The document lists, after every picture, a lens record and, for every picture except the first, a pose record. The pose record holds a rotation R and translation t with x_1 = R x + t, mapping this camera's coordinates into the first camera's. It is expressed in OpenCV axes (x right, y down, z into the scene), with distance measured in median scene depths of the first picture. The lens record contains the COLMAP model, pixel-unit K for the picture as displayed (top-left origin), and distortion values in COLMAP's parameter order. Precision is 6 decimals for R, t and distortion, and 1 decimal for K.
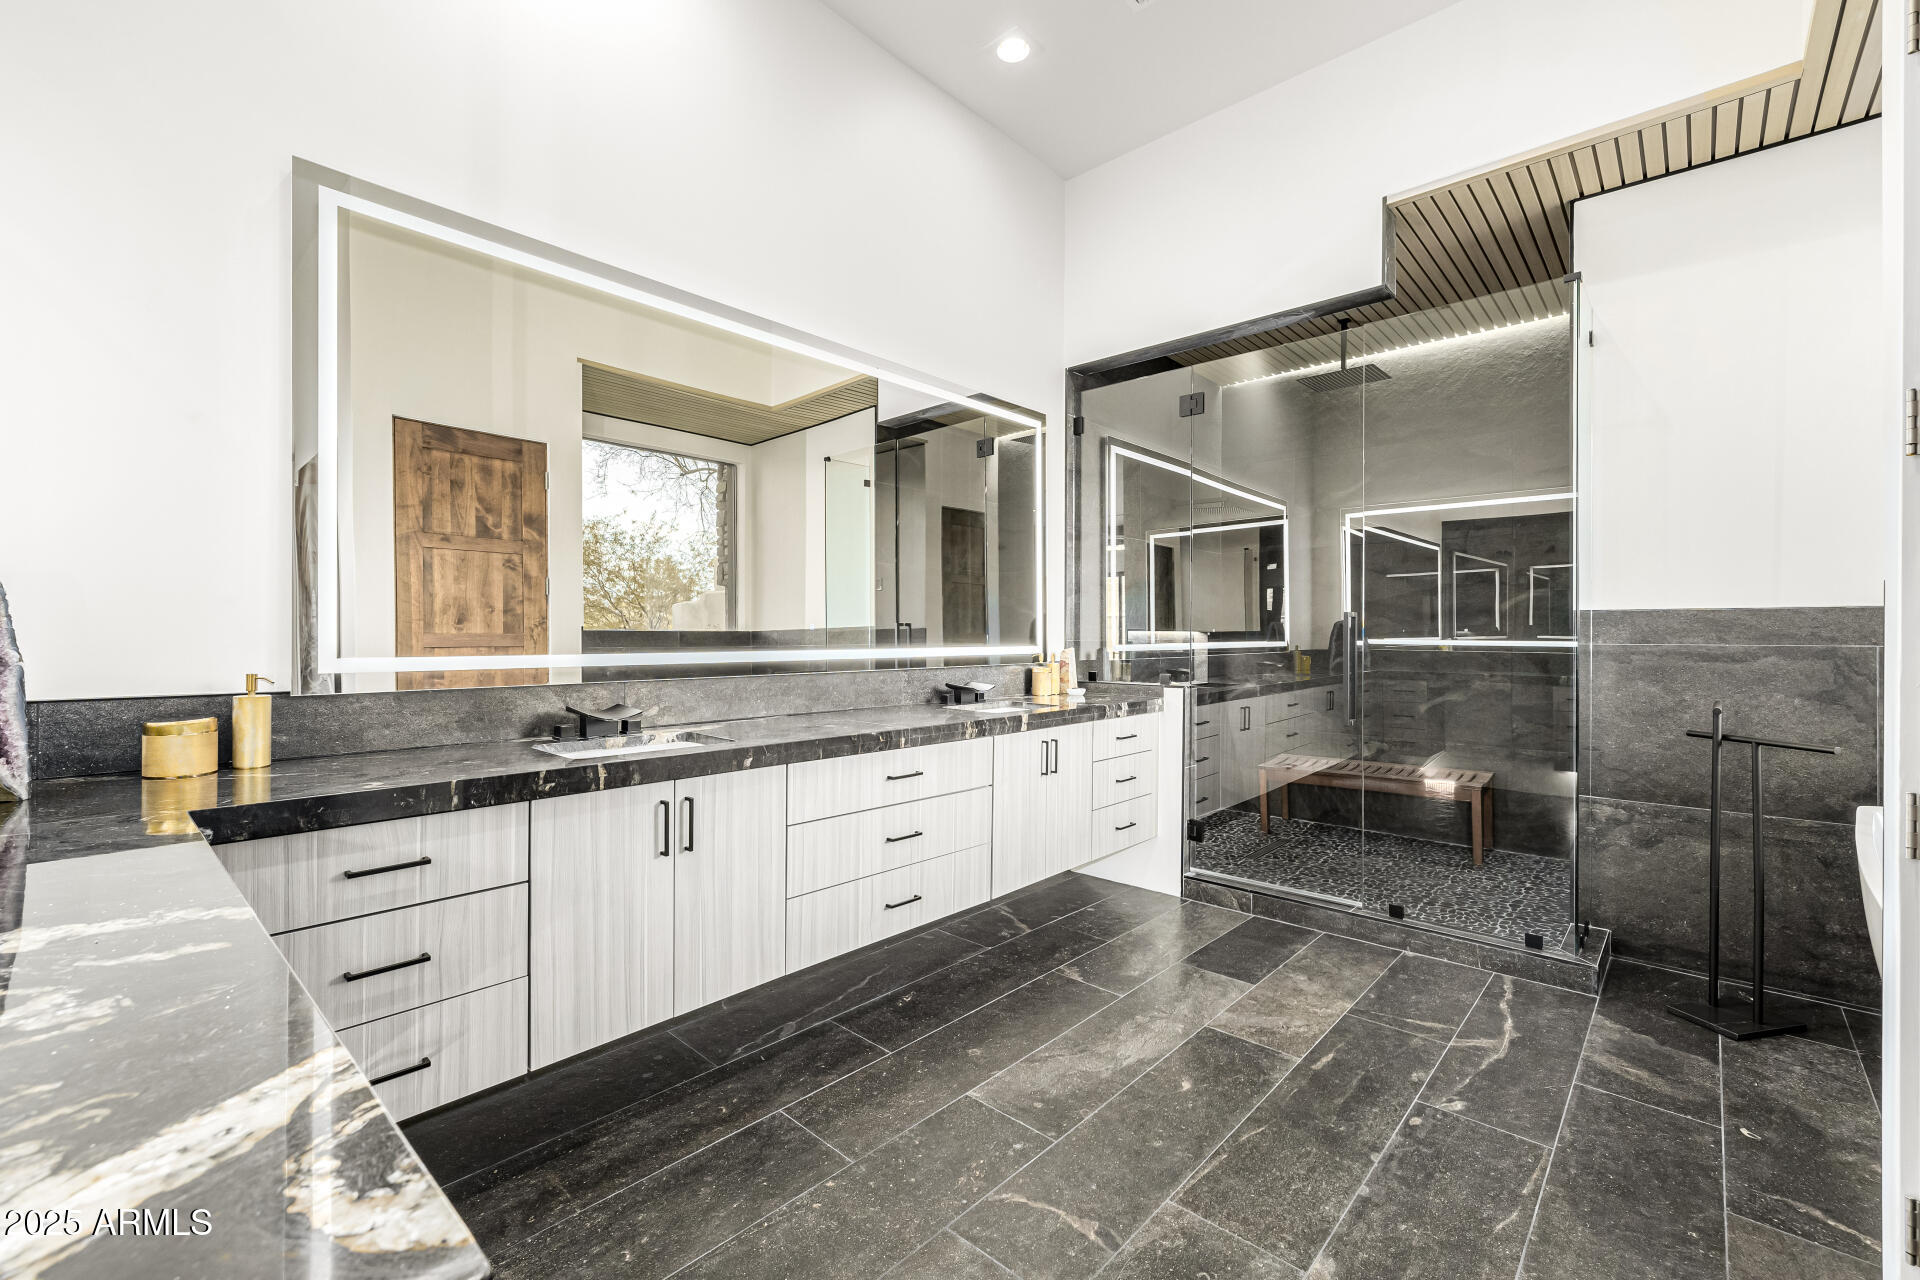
lens RADIAL K [[810.7, 0, 947.4], [0, 810.7, 636.8], [0, 0, 1]] dist [0.000822, -0.000185]
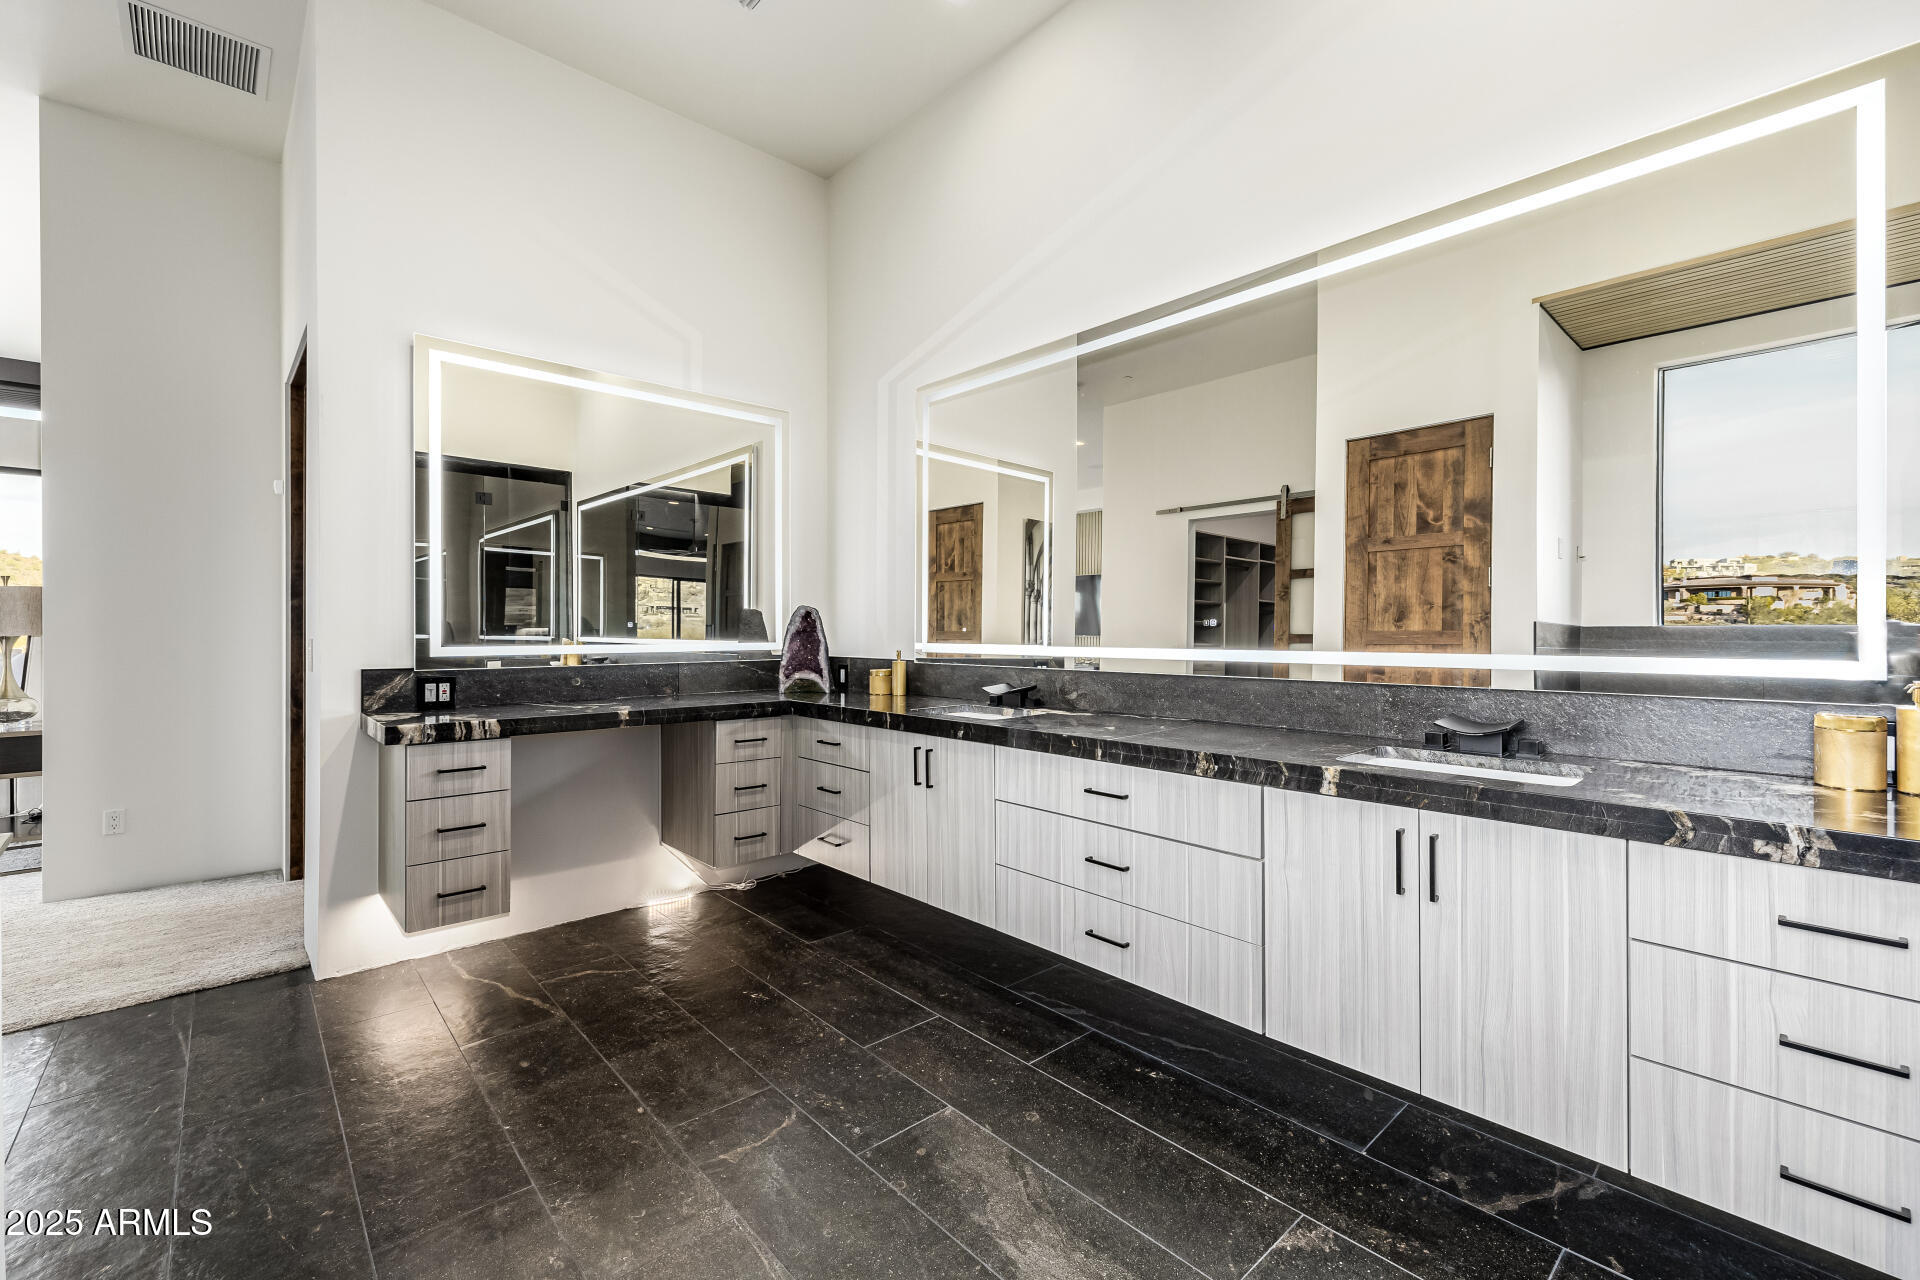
lens RADIAL K [[810.7, 0, 949.4], [0, 810.7, 631.5], [0, 0, 1]] dist [0.000822, -0.000185]
pose [[-0.094363, -0.001262, -0.995537, 0.733540], [-0.002368, 0.999997, -0.001043, -0.001086], [0.995535, 0.002259, -0.094366, 0.809428]]
